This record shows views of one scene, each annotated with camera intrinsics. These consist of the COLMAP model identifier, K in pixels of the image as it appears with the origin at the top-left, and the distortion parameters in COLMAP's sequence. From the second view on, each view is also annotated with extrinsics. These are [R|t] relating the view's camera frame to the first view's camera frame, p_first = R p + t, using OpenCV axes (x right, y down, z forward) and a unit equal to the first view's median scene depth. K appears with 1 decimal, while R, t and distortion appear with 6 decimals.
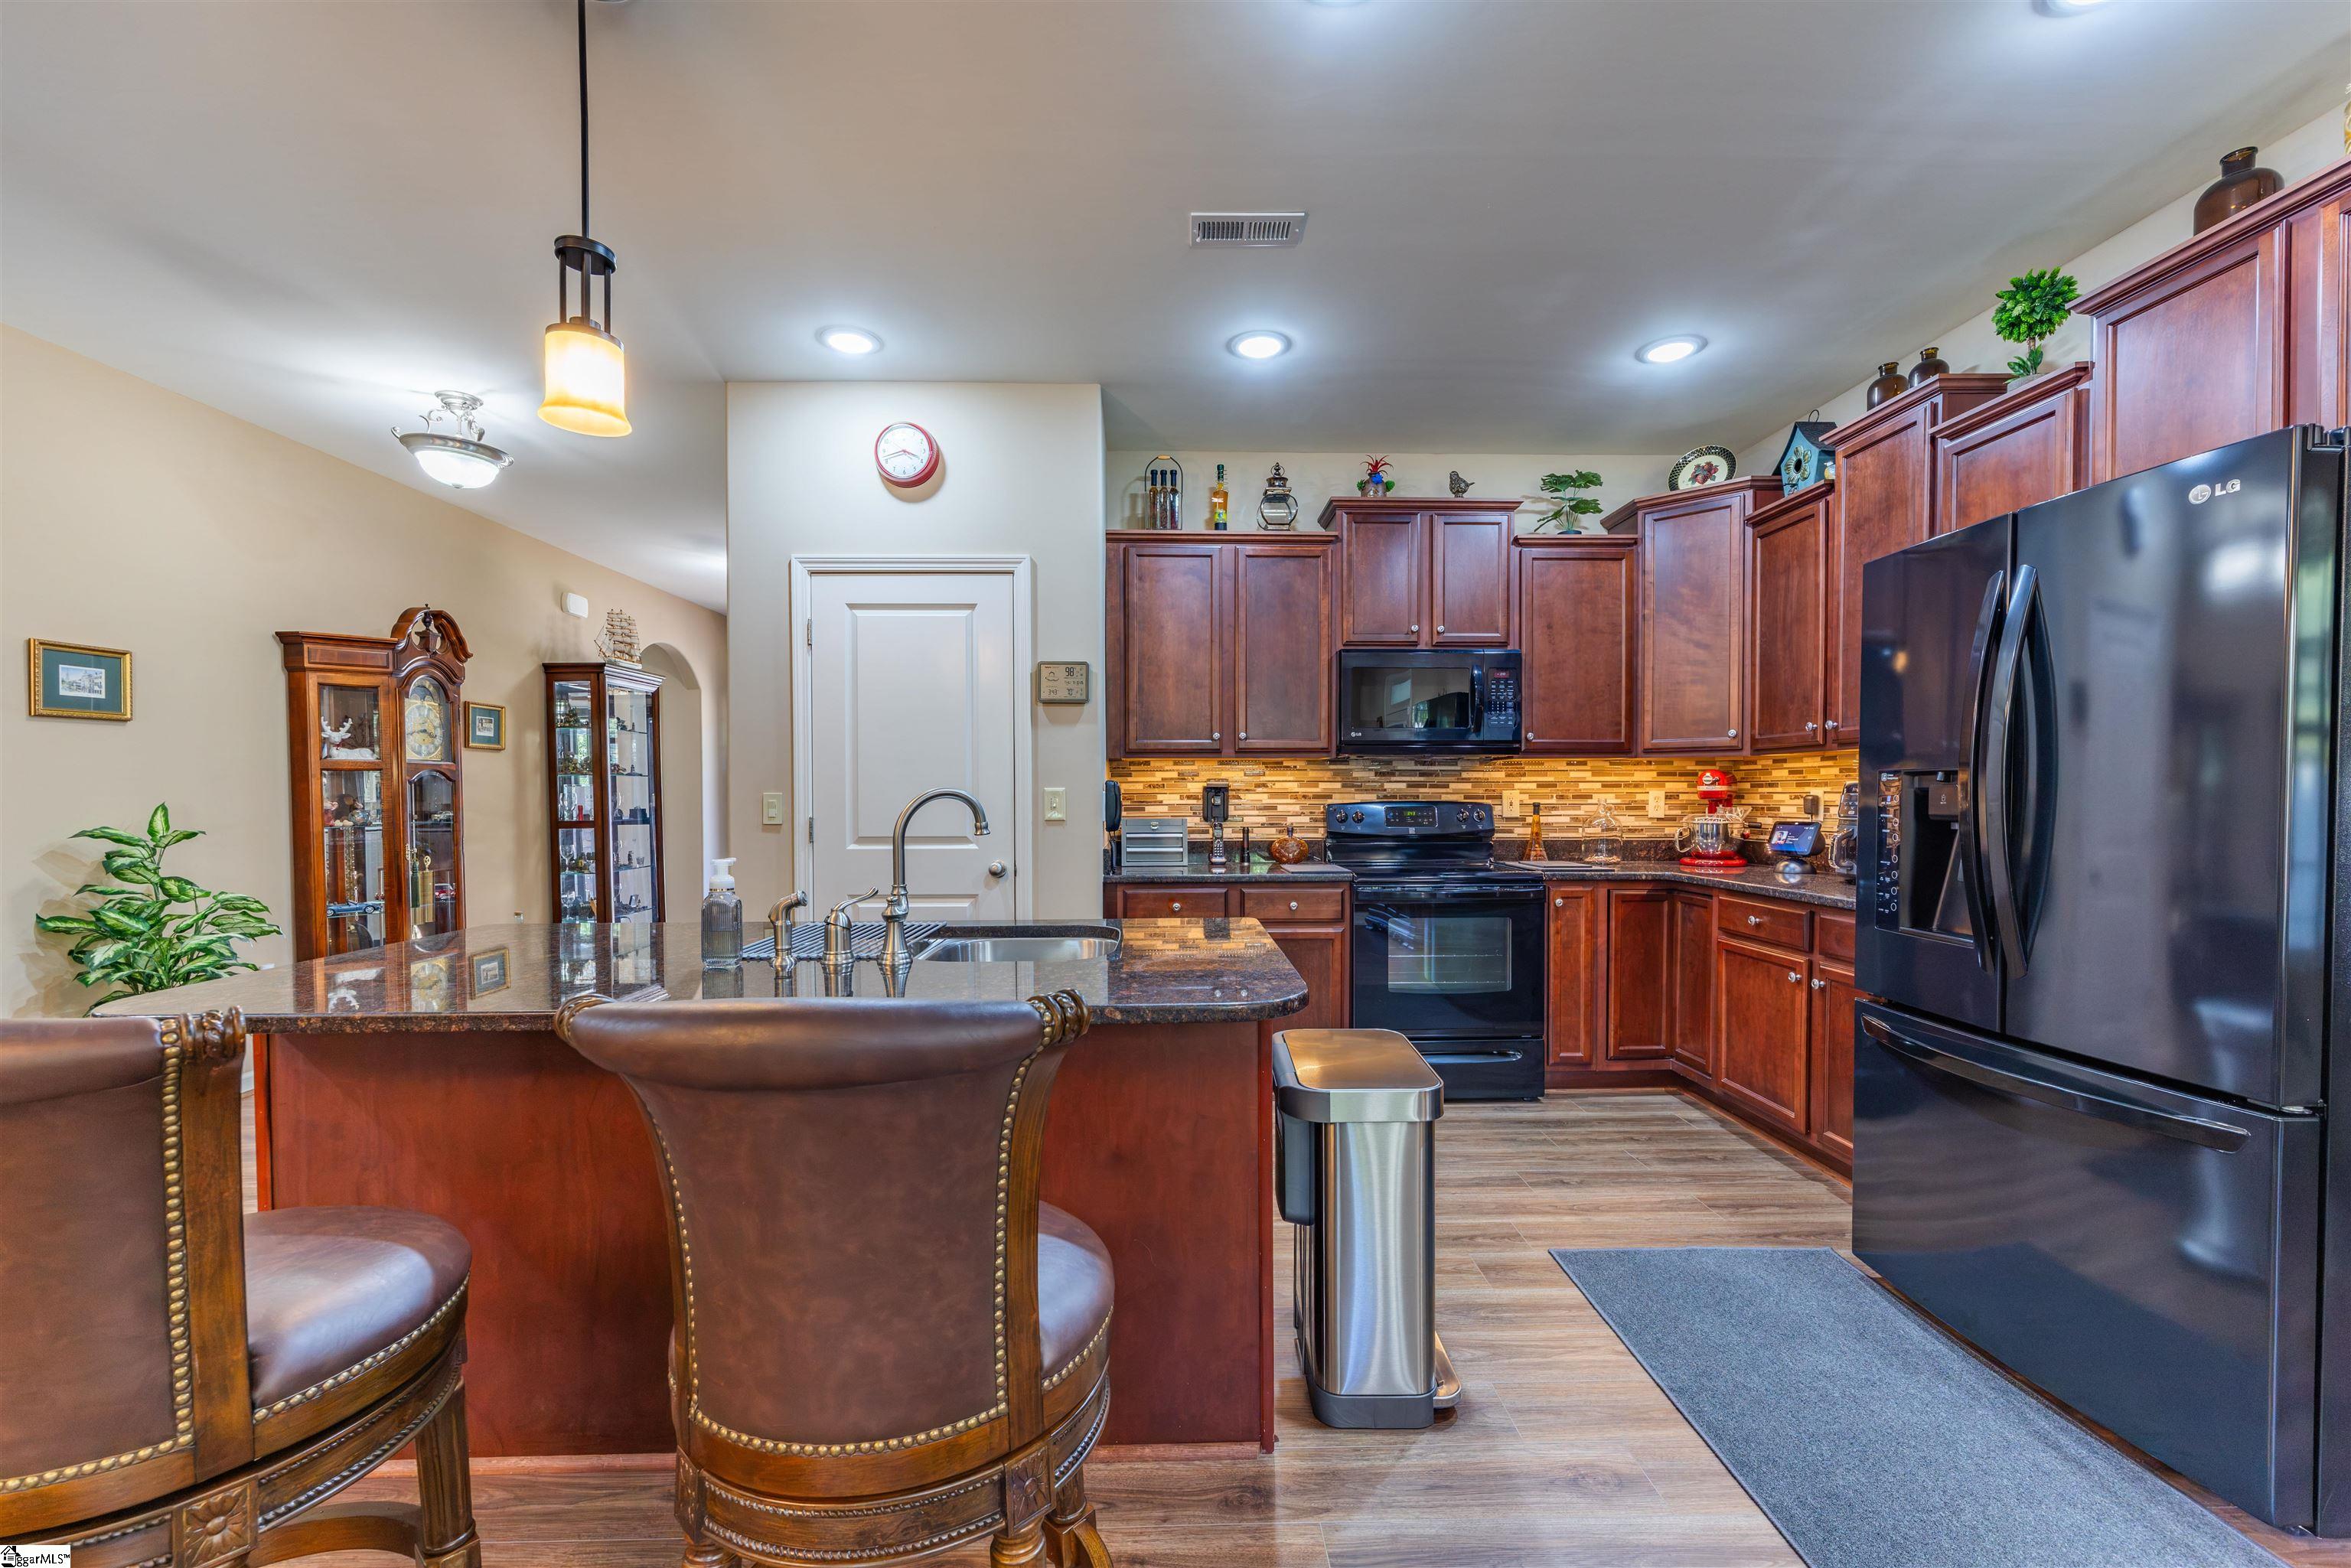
lens RADIAL K [[962.2, 0, 1198.8], [0, 962.2, 801.0], [0, 0, 1]] dist [0.002377, 0.000915]
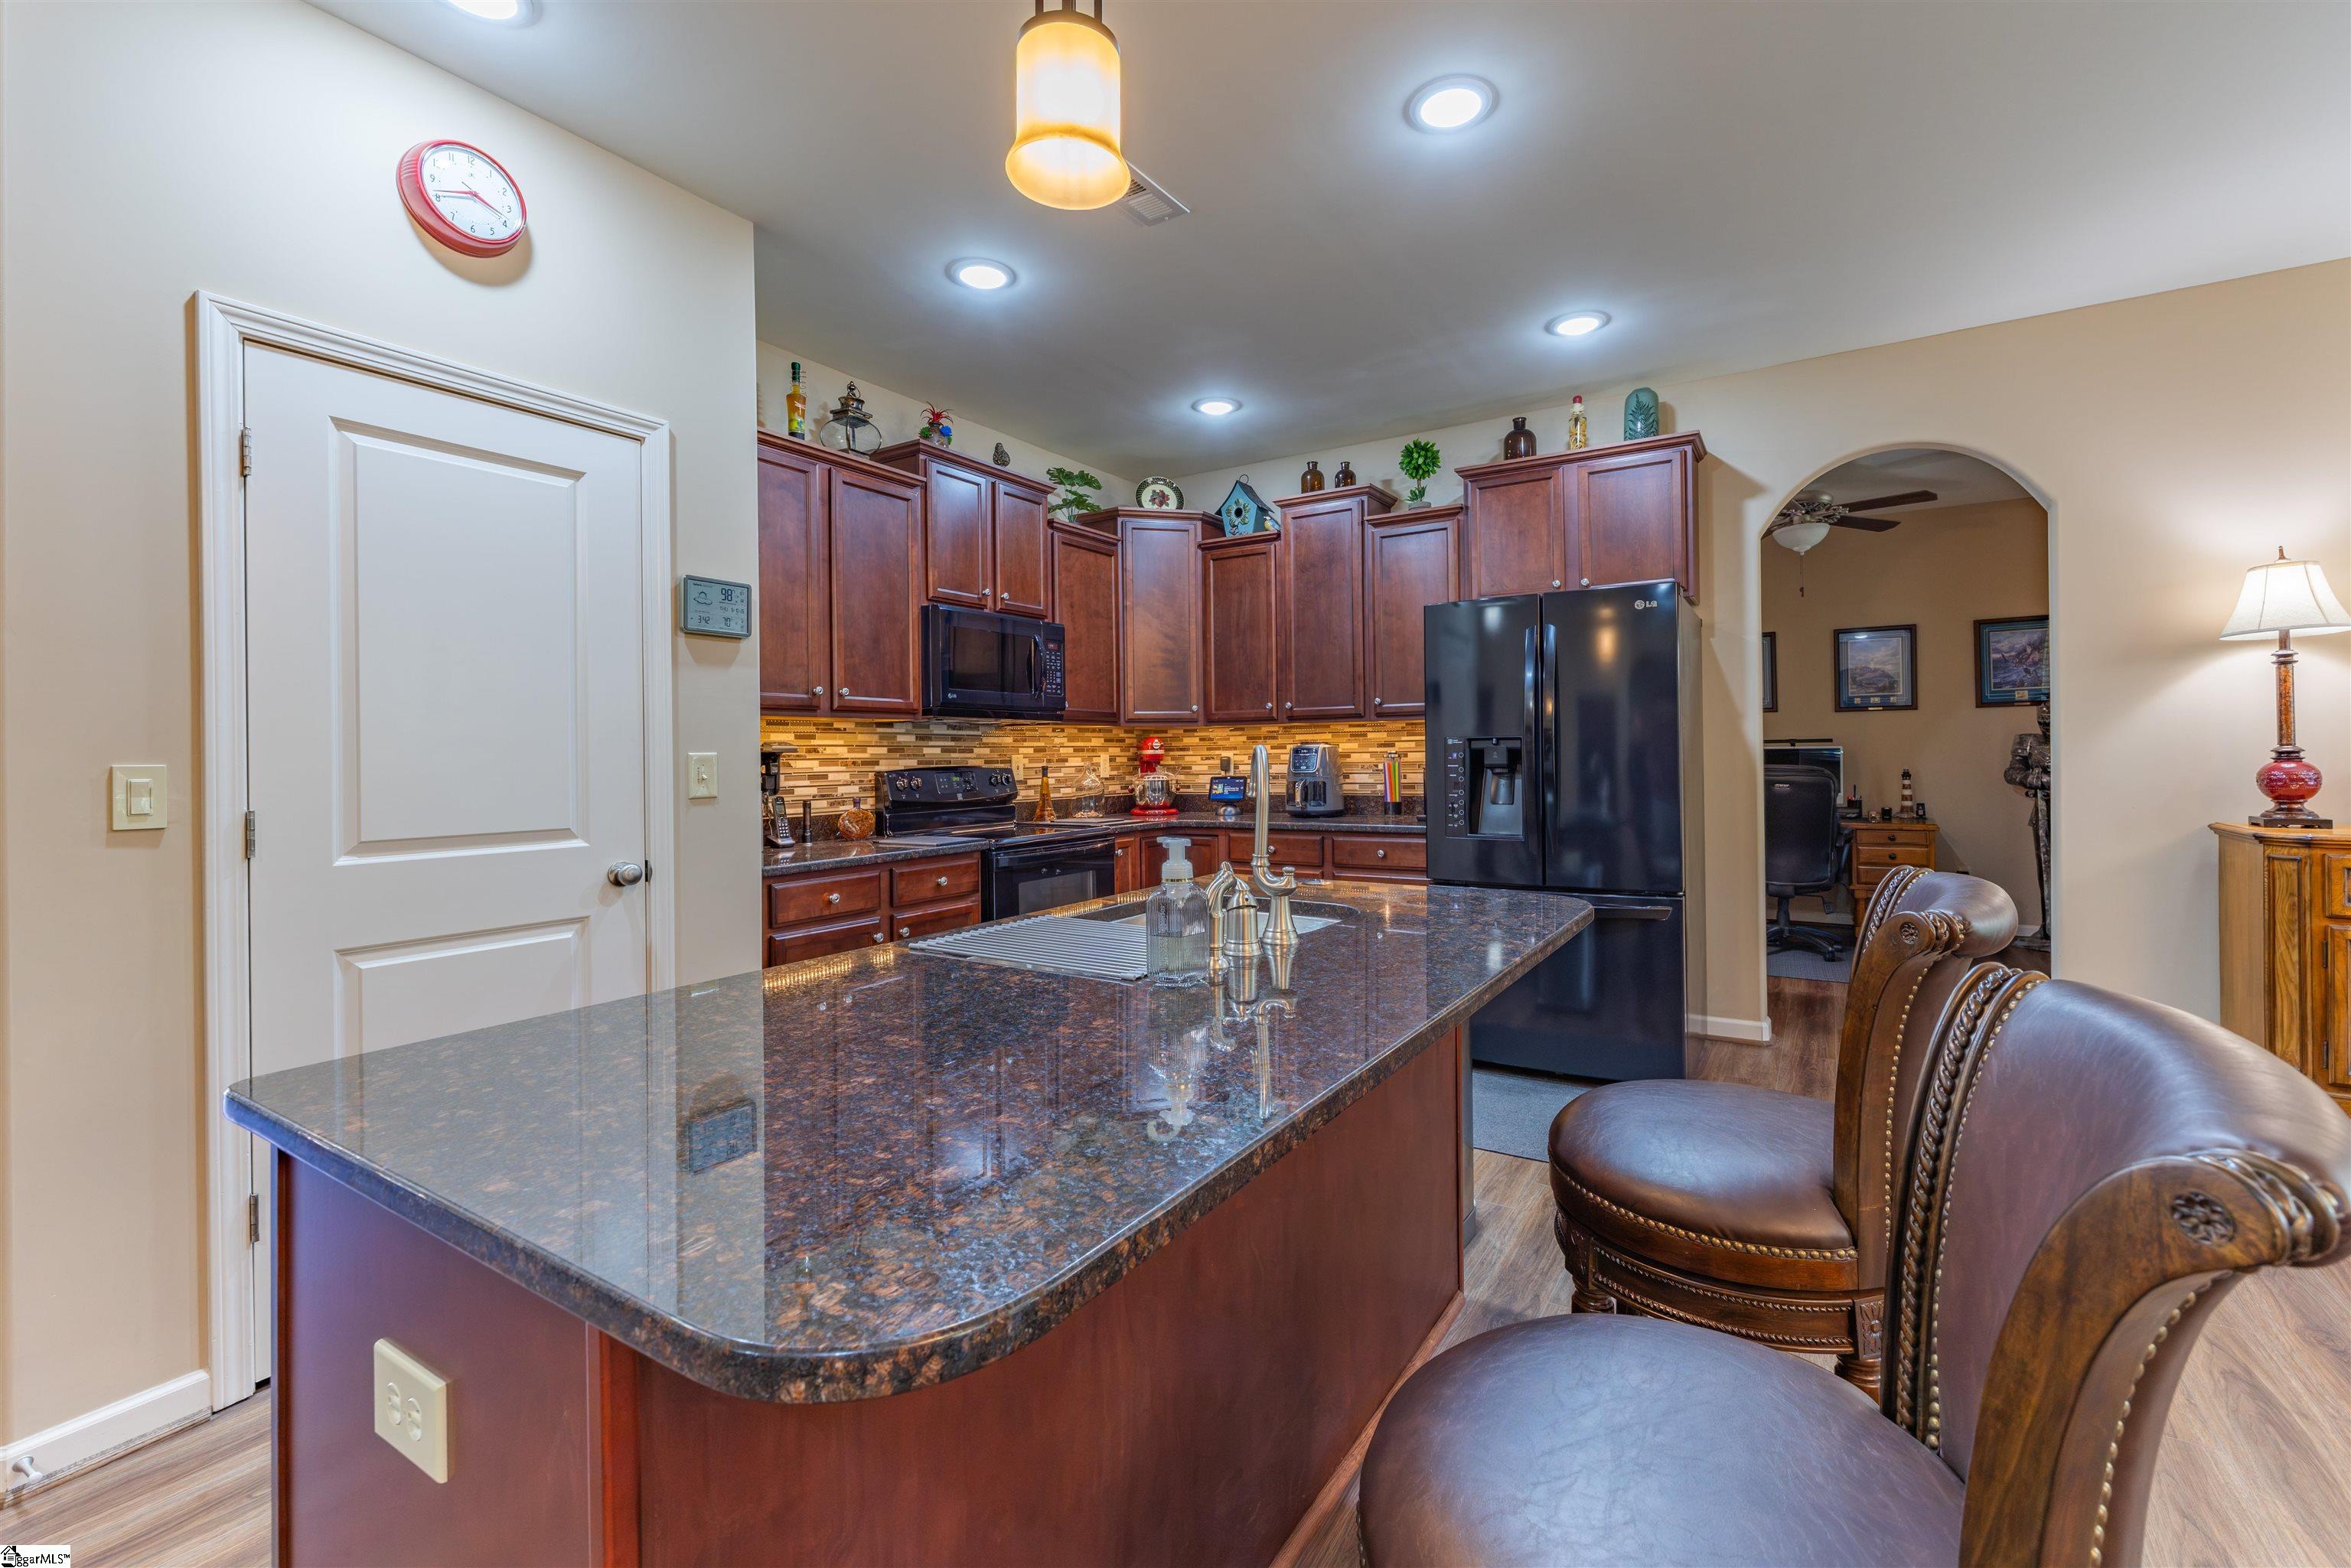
lens RADIAL K [[962.2, 0, 1260.7], [0, 962.2, 745.5], [0, 0, 1]] dist [0.002377, 0.000915]
pose [[0.547451, 0.002702, 0.836833, -0.443844], [0.018849, 0.999701, -0.015560, 0.000037], [-0.836625, 0.024292, 0.547237, 0.218504]]
